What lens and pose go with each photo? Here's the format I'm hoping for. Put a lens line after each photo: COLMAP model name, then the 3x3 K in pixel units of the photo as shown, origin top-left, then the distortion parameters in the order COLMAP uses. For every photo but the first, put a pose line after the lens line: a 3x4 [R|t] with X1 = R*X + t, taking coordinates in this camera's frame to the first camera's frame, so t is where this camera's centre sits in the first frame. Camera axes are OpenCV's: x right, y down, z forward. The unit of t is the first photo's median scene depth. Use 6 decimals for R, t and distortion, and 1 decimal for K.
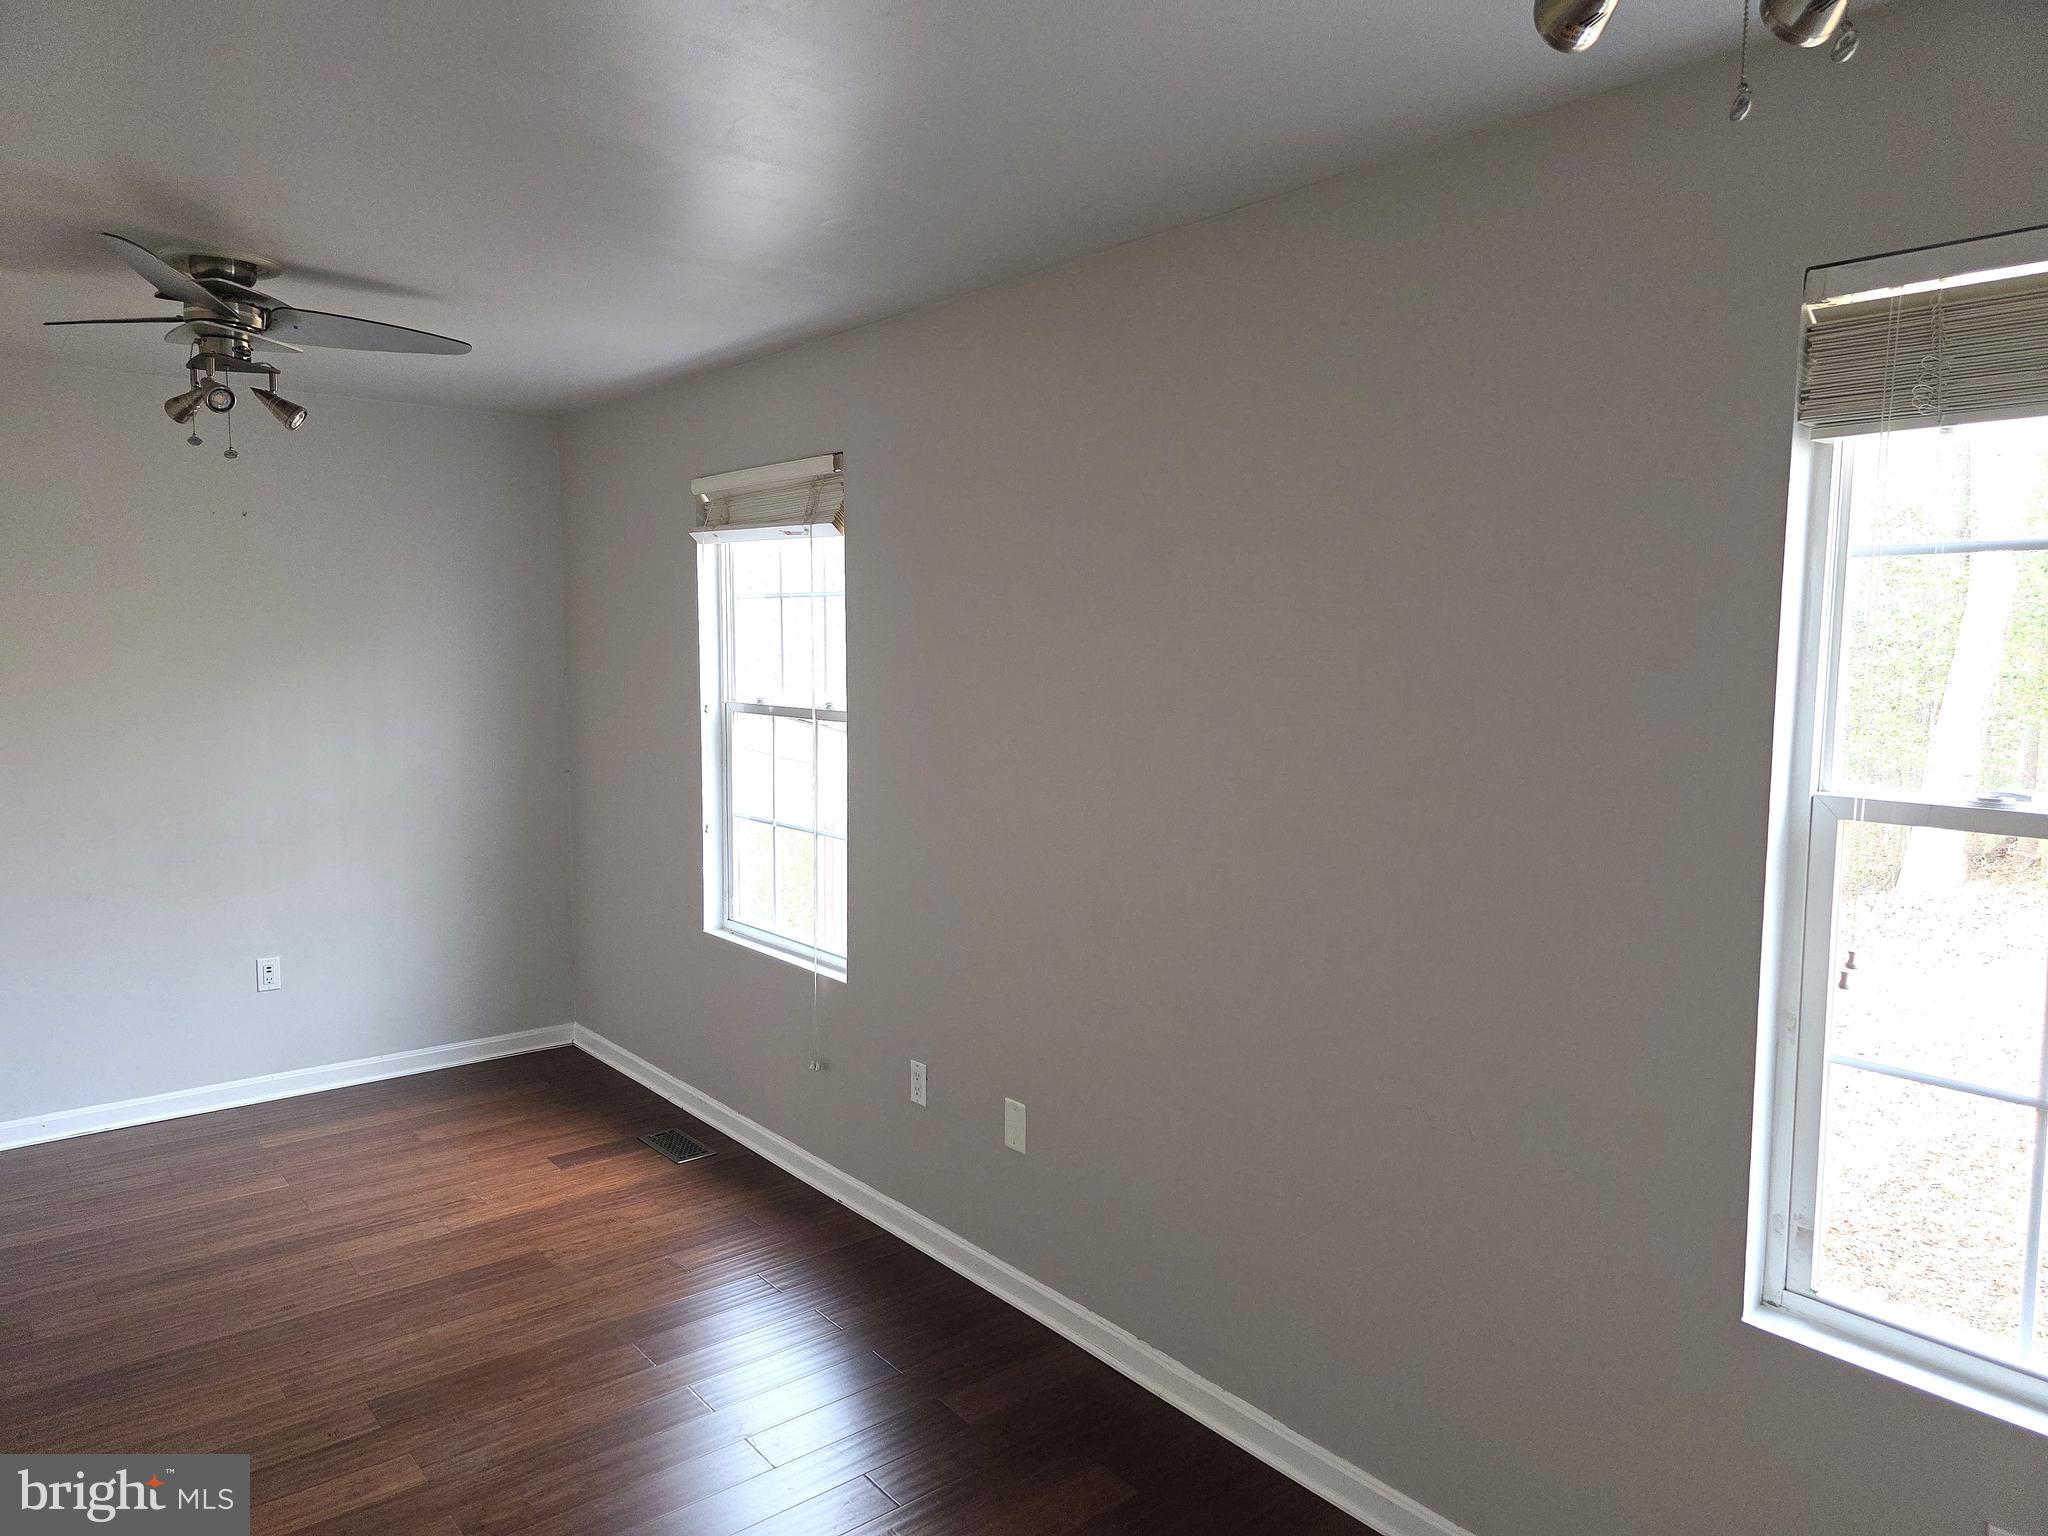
lens RADIAL K [[1378.6, 0, 1024.0], [0, 1378.6, 768.0], [0, 0, 1]] dist [0.061170, -0.053035]
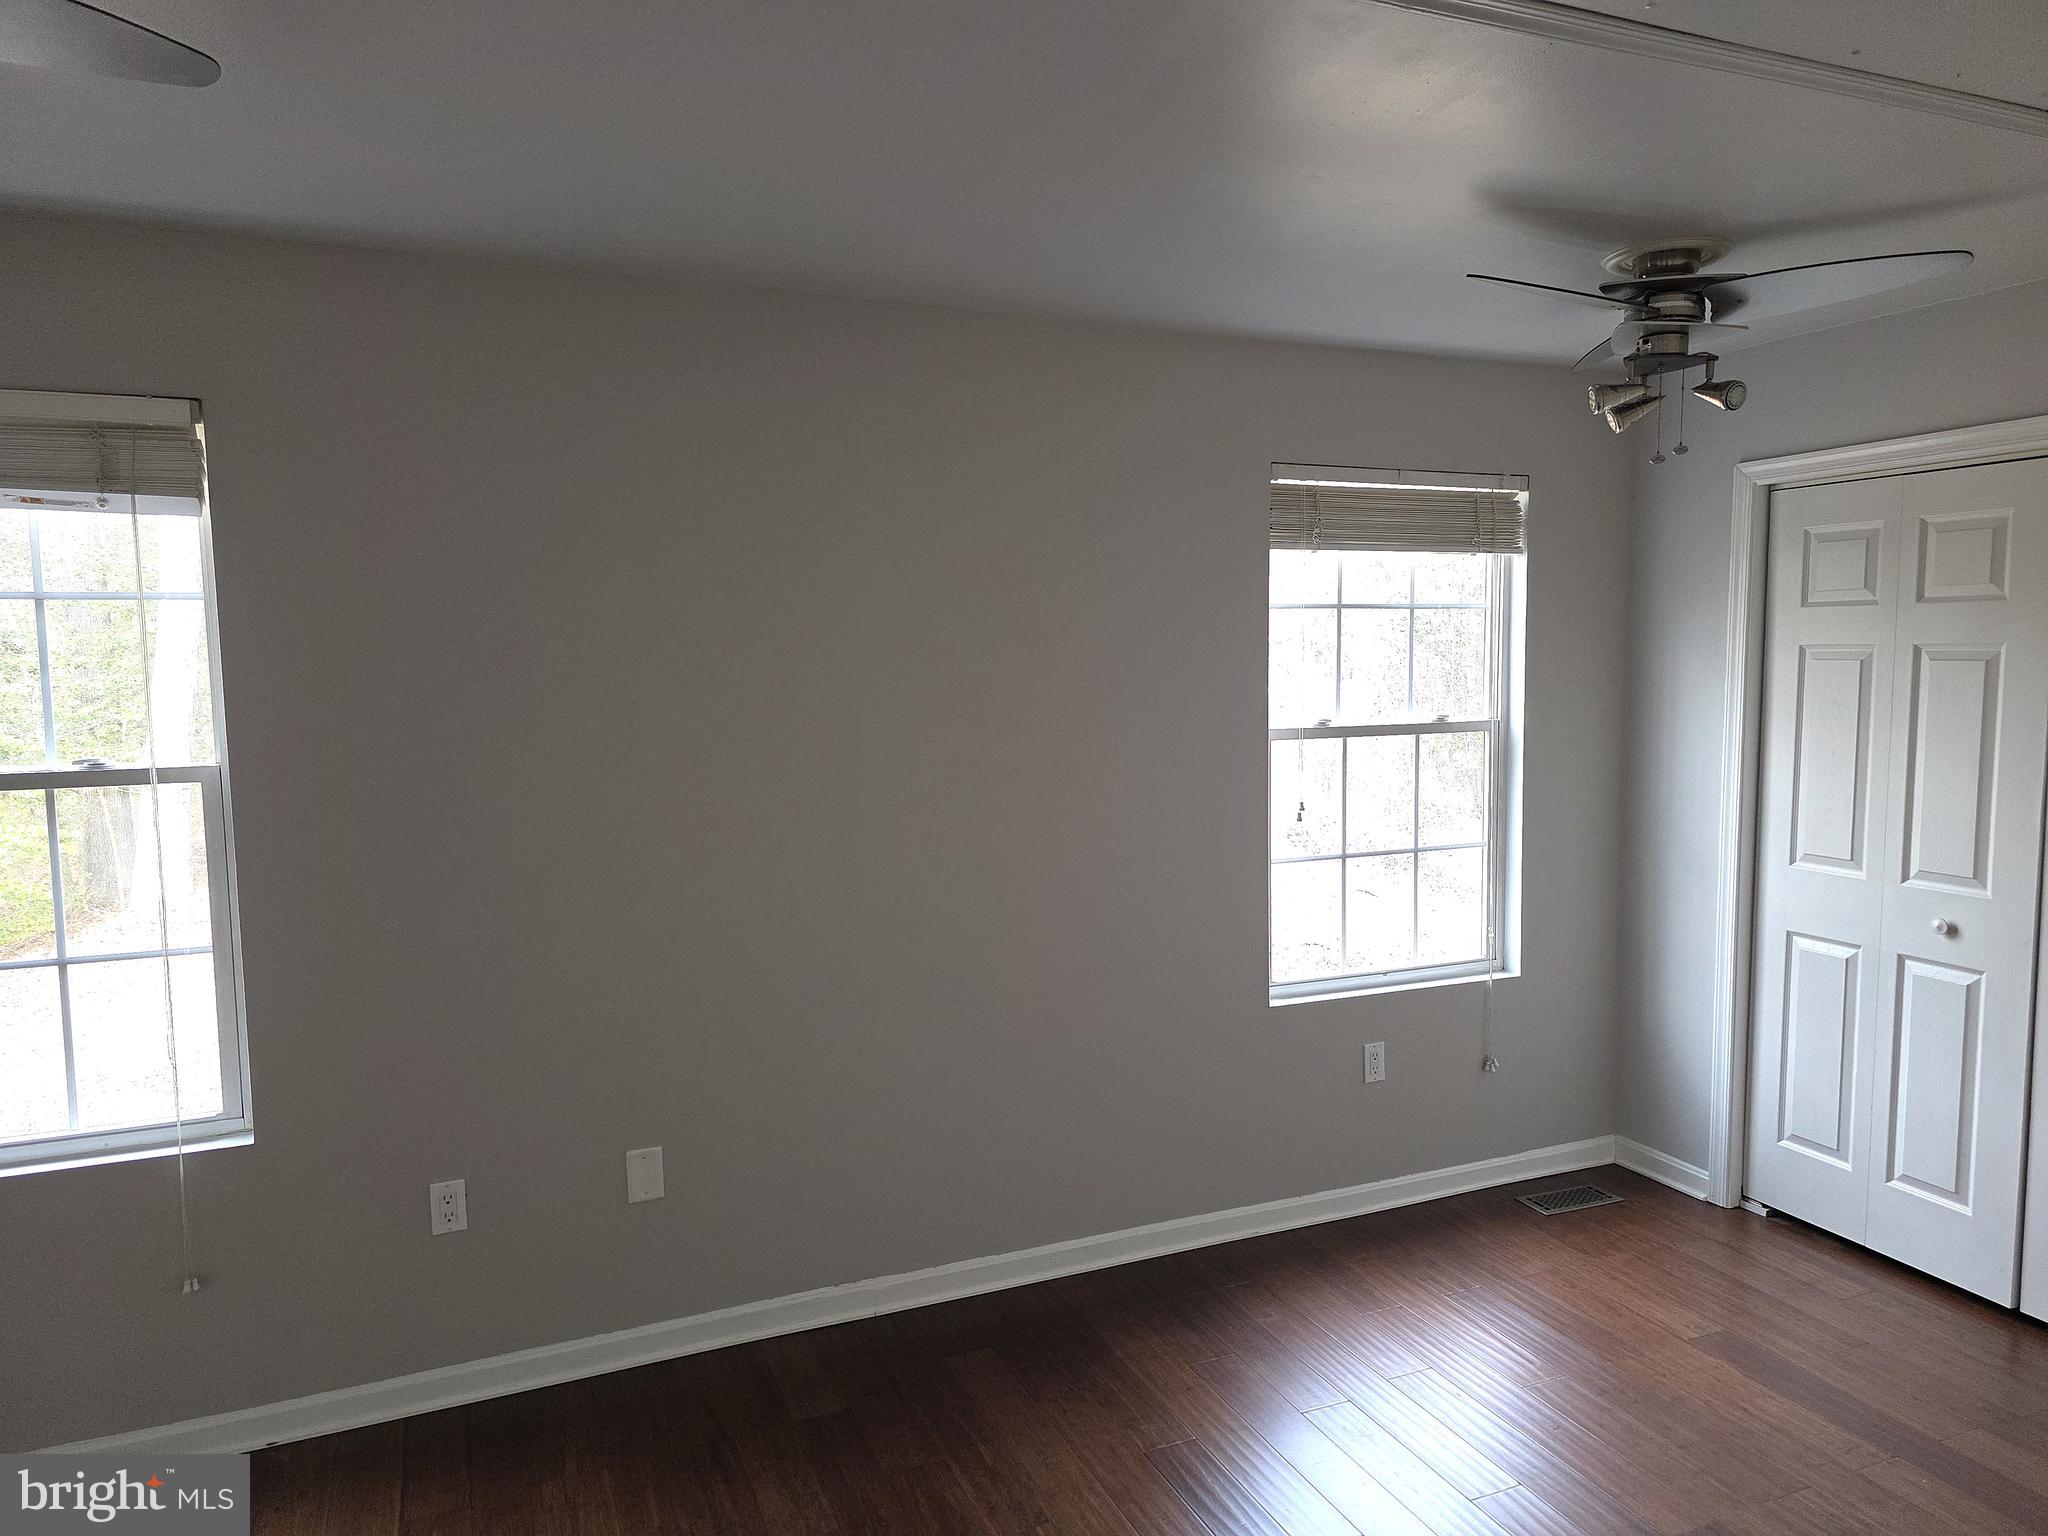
lens RADIAL K [[1378.6, 0, 1024.0], [0, 1378.6, 768.0], [0, 0, 1]] dist [0.061170, -0.053035]
pose [[0.250268, -0.115238, 0.961294, -1.434018], [0.087218, 0.991538, 0.096157, -0.147324], [-0.964240, 0.059777, 0.258201, 0.856176]]
